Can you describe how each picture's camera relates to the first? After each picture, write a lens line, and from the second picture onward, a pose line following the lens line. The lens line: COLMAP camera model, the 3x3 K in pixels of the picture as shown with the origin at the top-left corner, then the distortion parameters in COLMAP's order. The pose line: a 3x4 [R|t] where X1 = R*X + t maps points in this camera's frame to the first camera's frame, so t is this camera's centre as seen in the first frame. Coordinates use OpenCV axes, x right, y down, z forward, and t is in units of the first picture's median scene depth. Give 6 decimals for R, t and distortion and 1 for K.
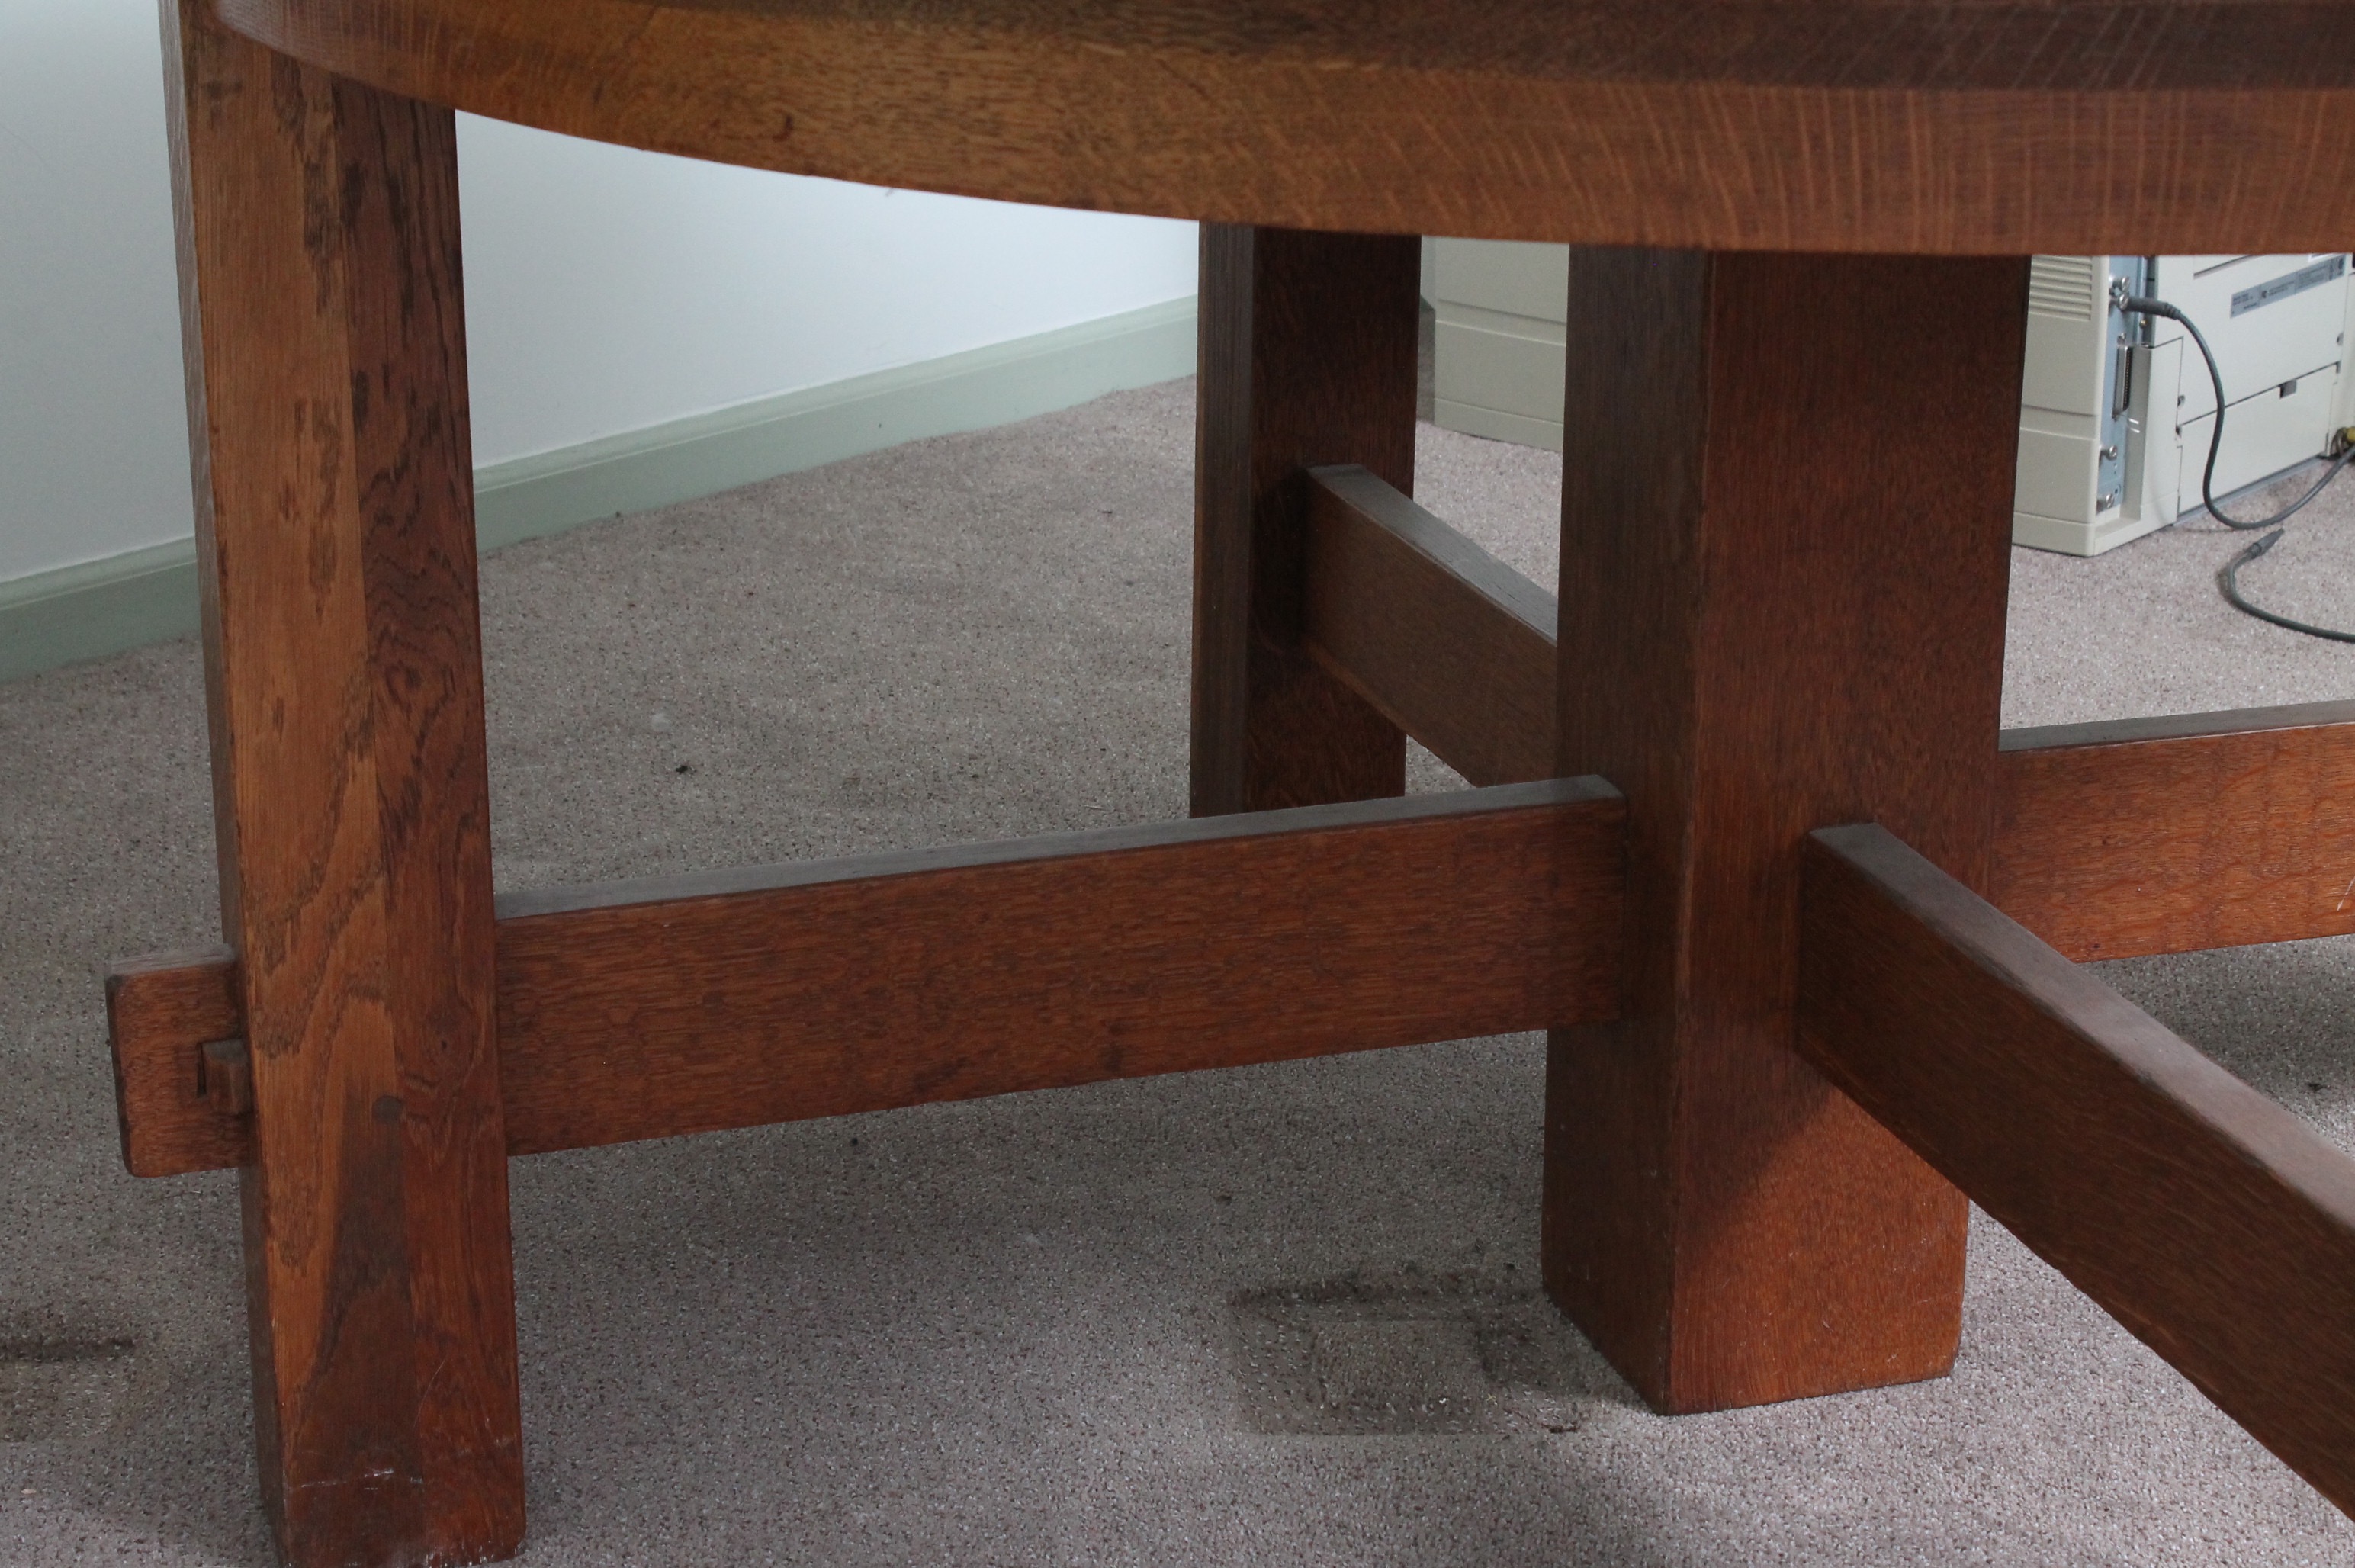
lens RADIAL K [[4532.5, 0, 1177.5], [0, 4532.5, 784.0], [0, 0, 1]] dist [0.024466, 0.060650]
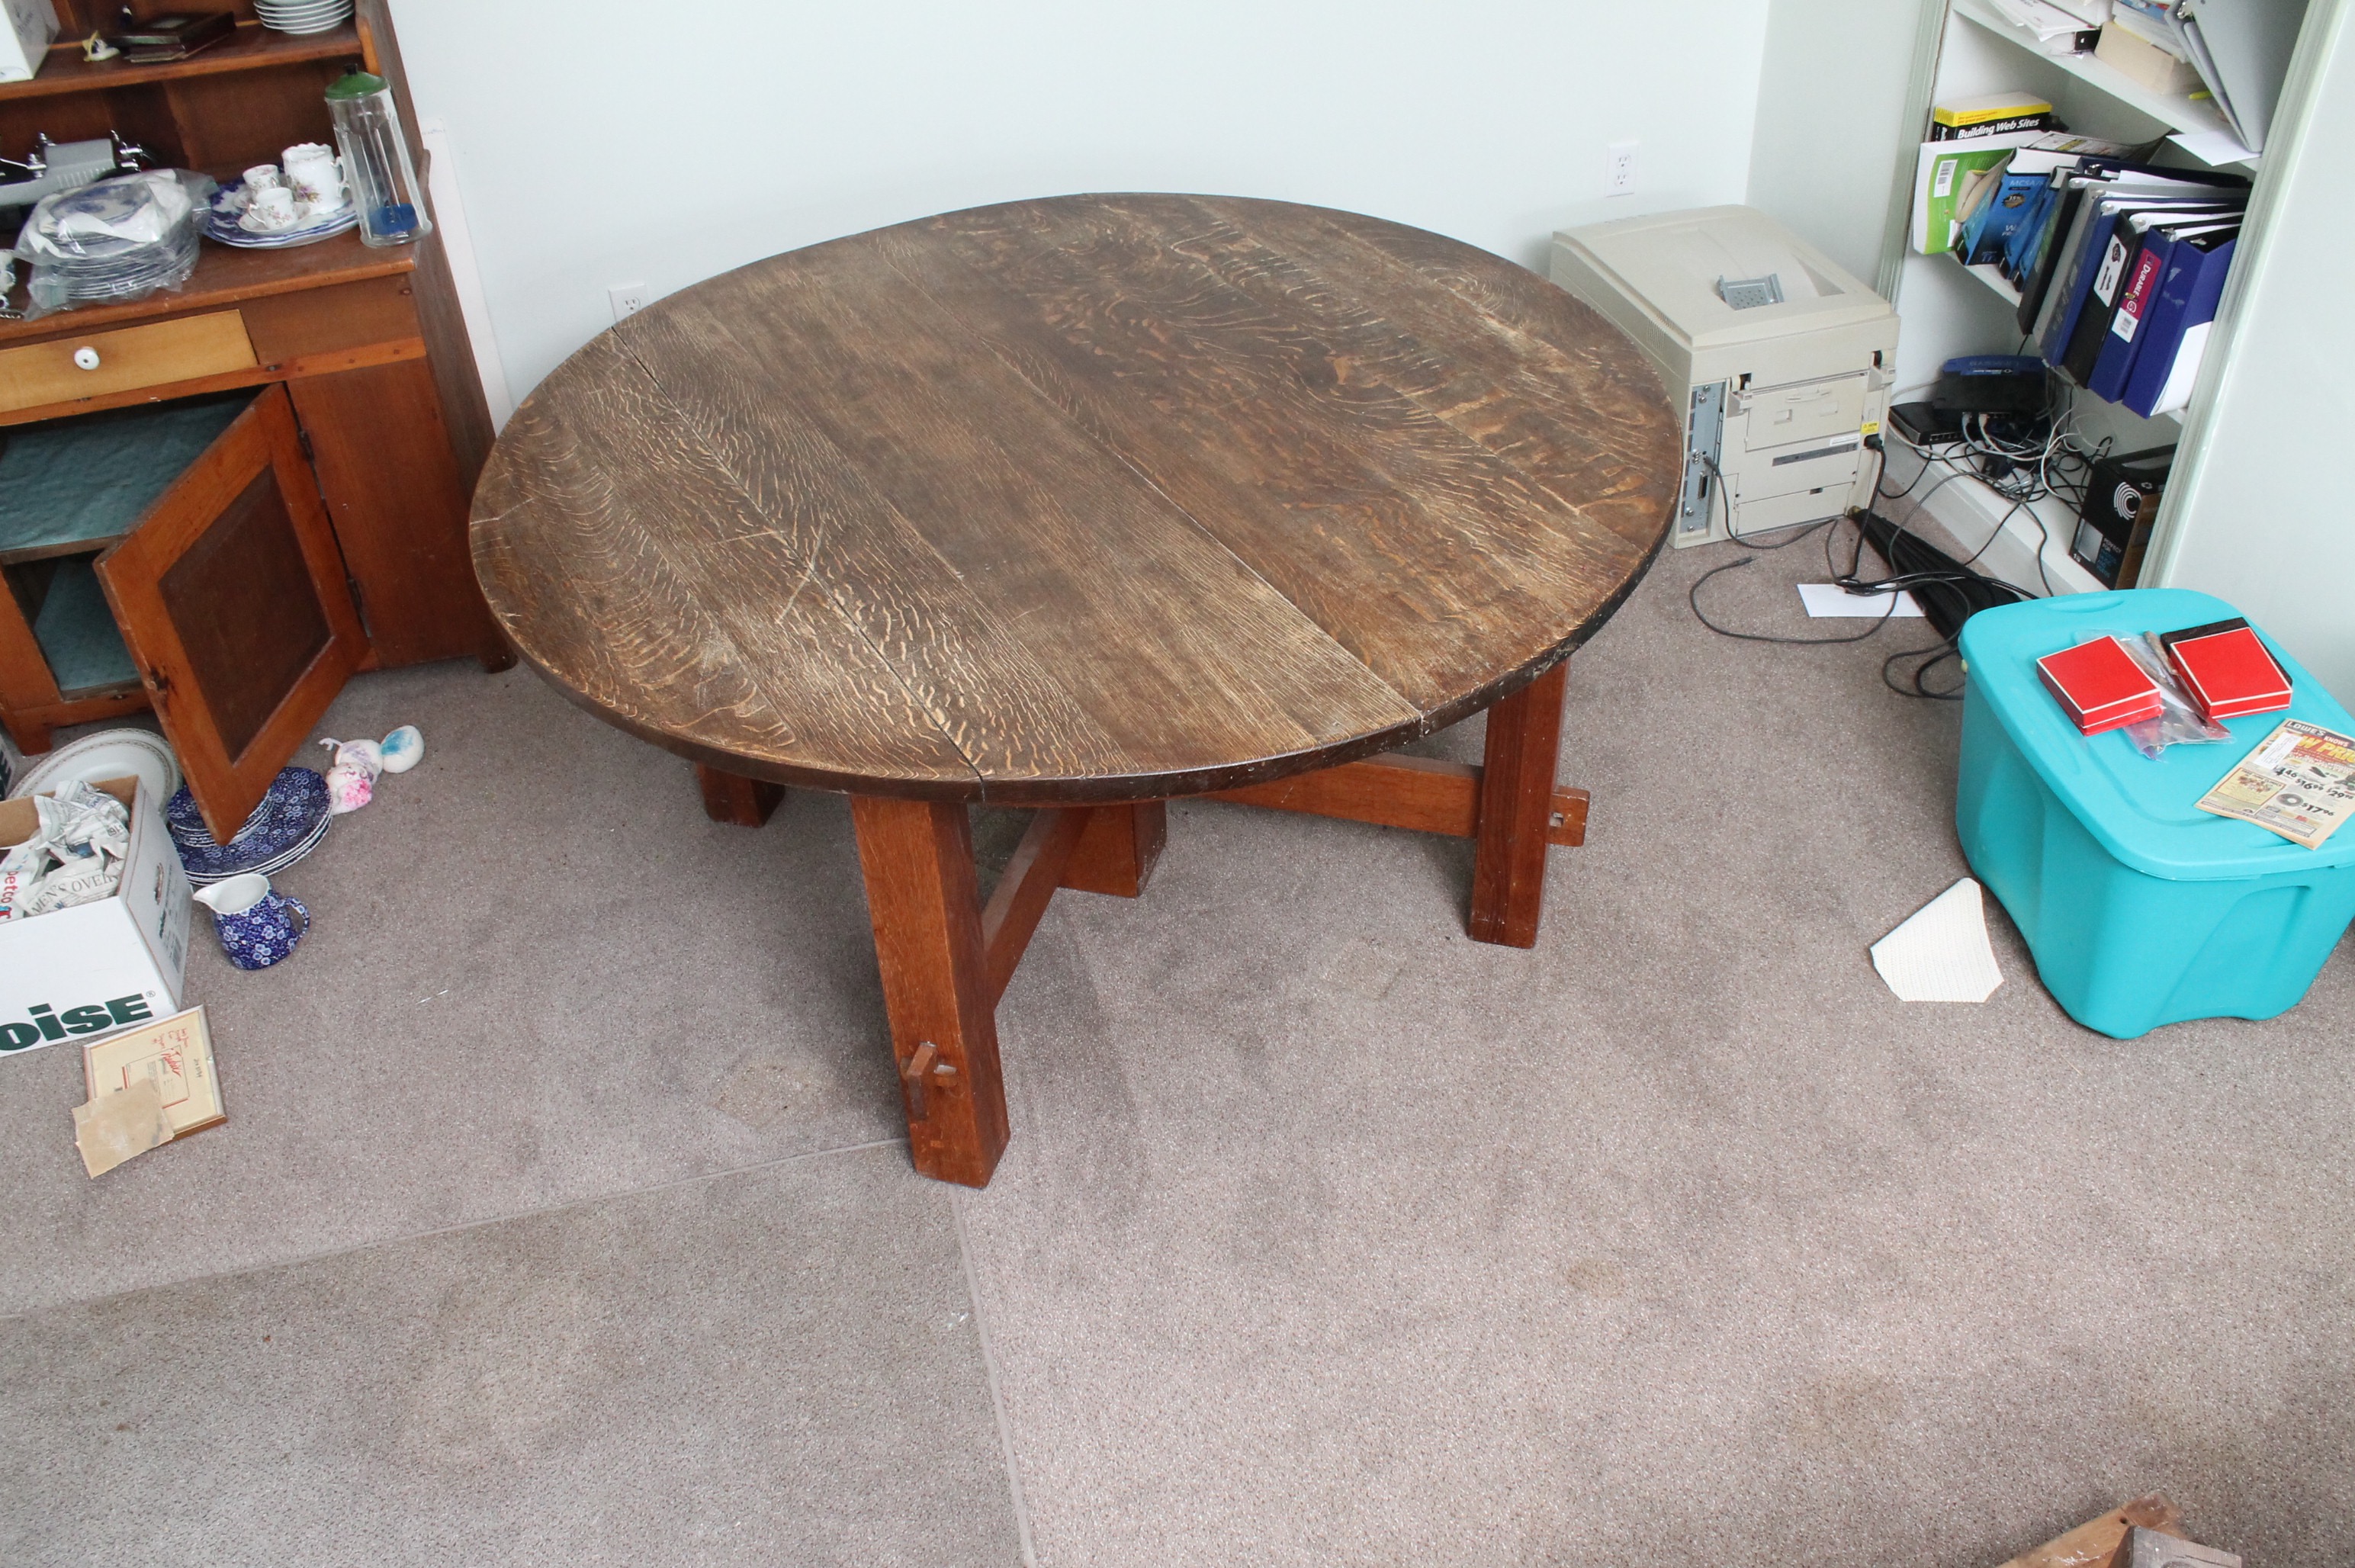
lens RADIAL K [[1970.0, 0, 1177.5], [0, 1970.0, 784.0], [0, 0, 1]] dist [-0.173897, 0.144020]
pose [[0.831904, 0.310163, -0.460146, 0.921083], [-0.132786, 0.916387, 0.377629, -0.550909], [0.538799, -0.253050, 0.803531, -0.148728]]
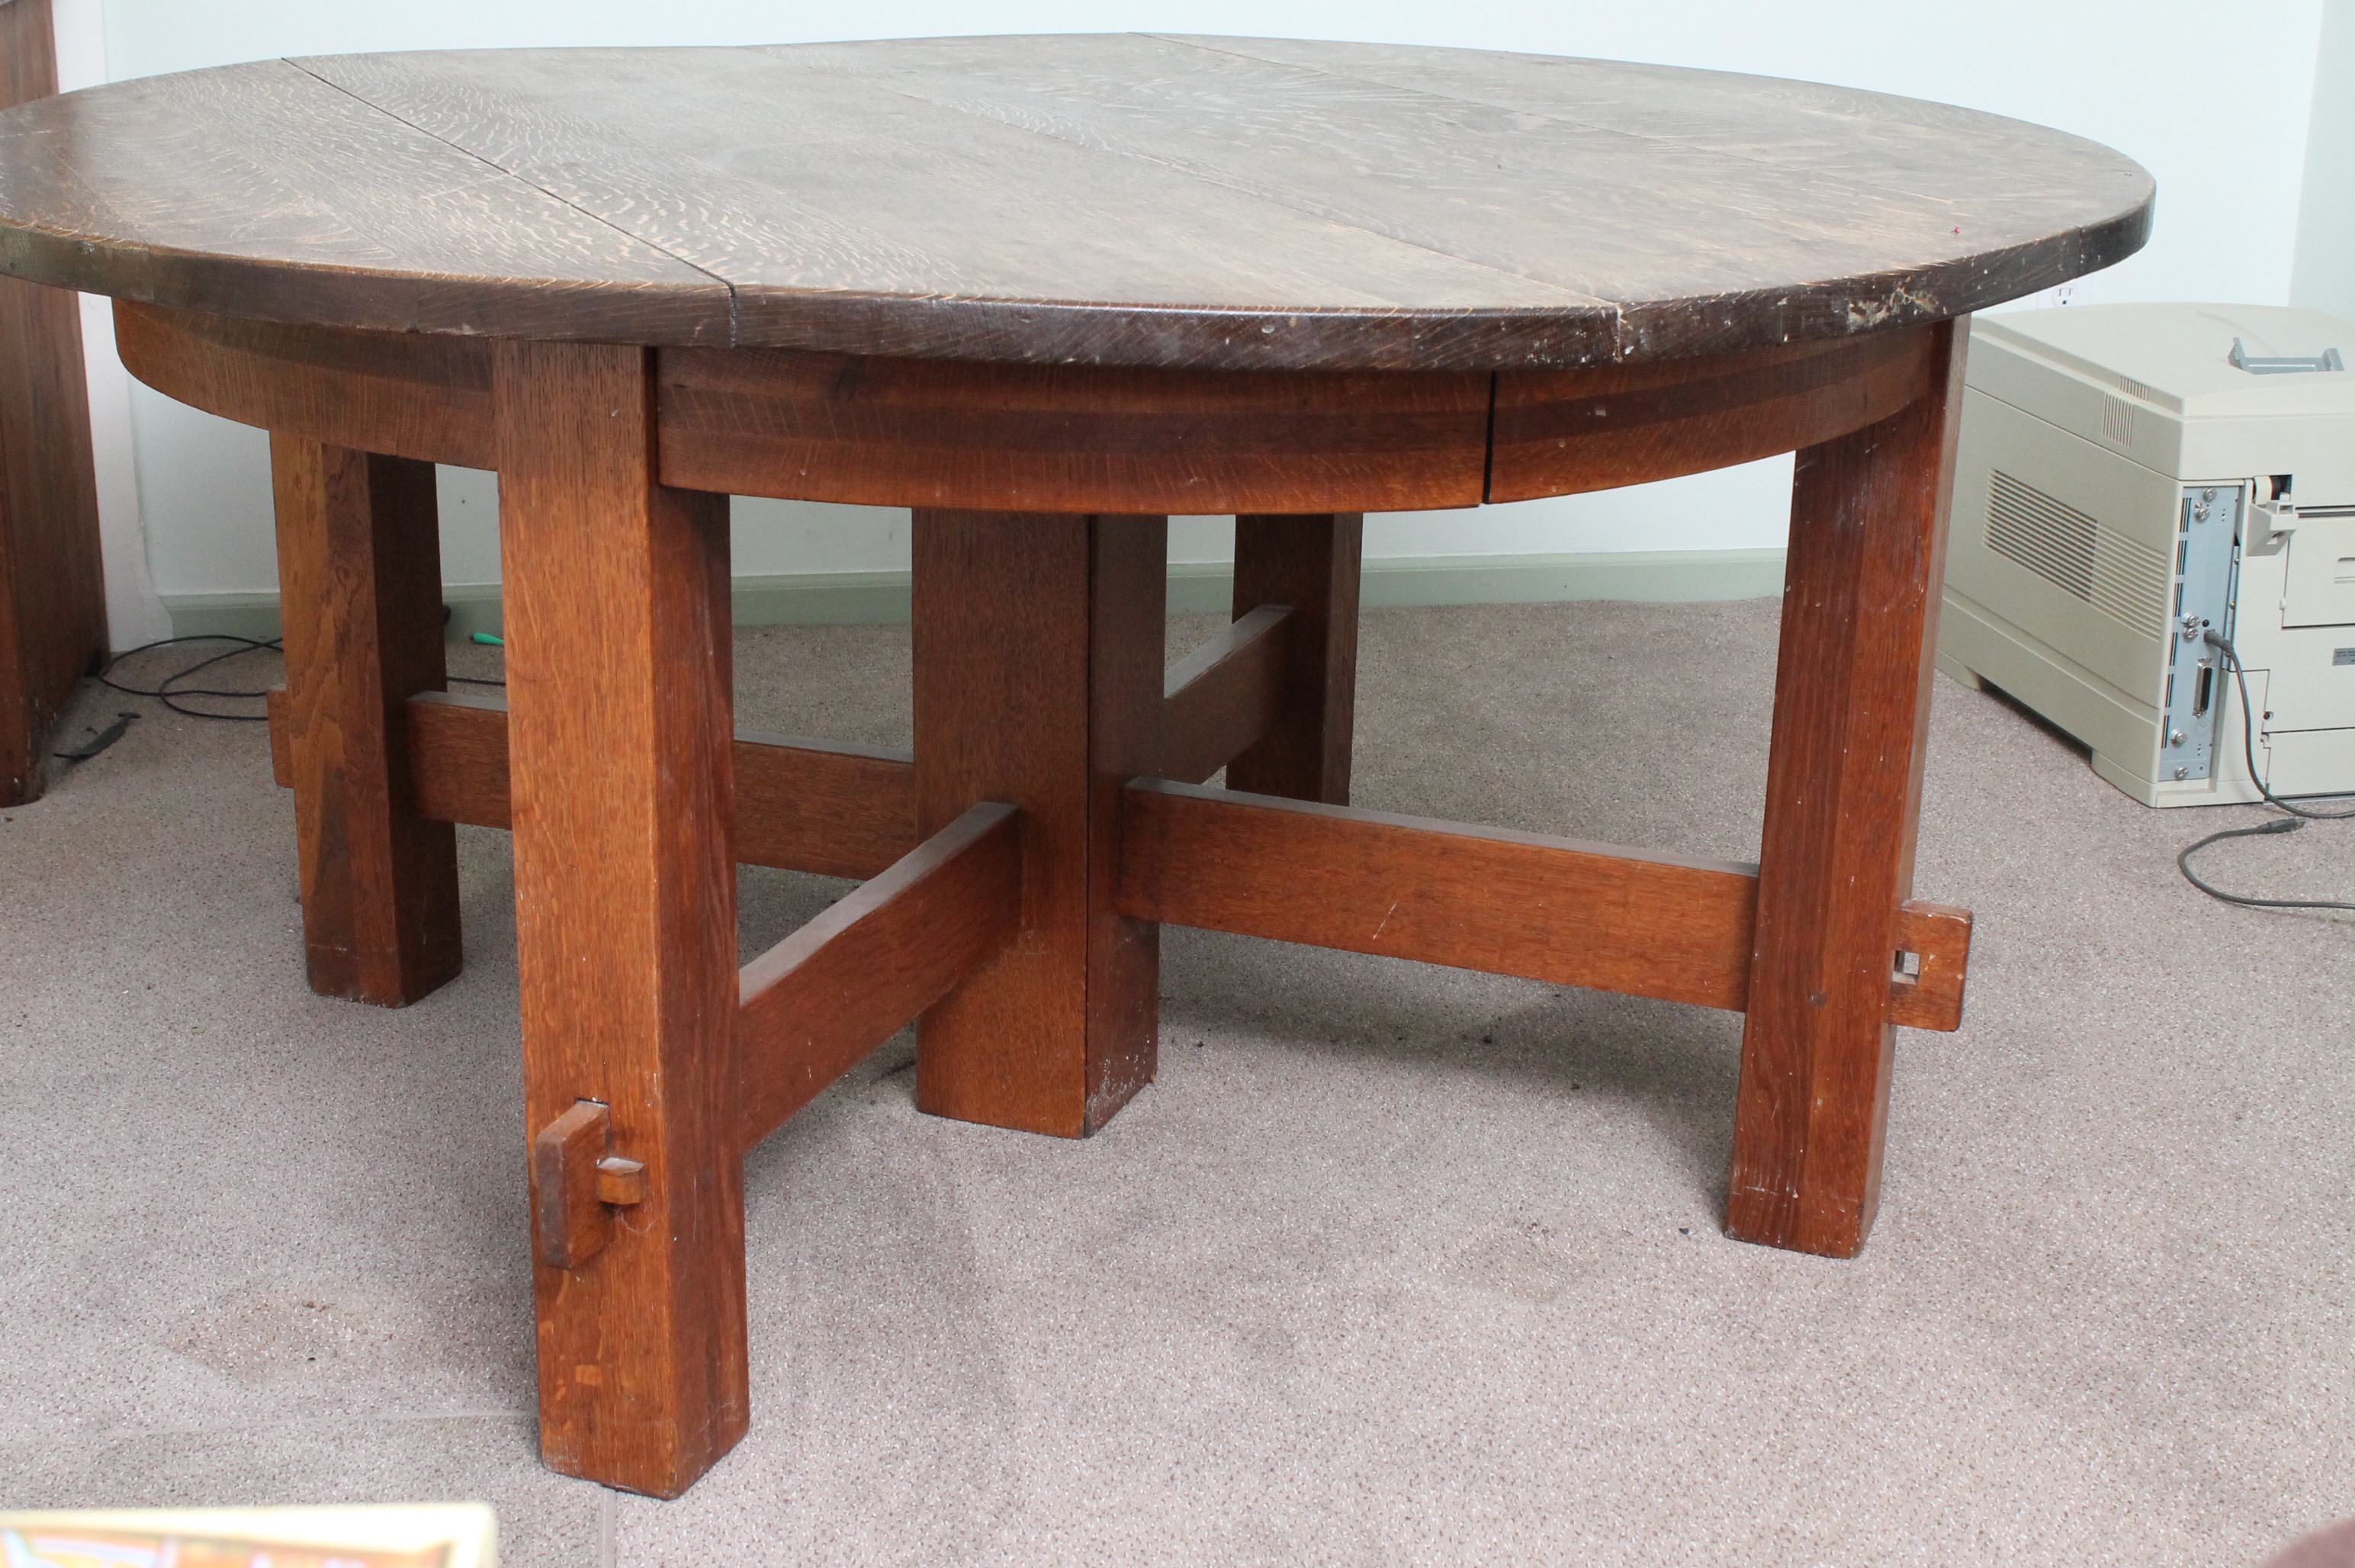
lens RADIAL K [[3201.0, 0, 1174.4], [0, 3201.0, 771.3], [0, 0, 1]] dist [-0.063486, 0.066729]
pose [[0.780917, 0.197504, -0.592588, 0.979783], [-0.208688, 0.976677, 0.050507, -0.084057], [0.588743, 0.084224, 0.803920, 0.027607]]
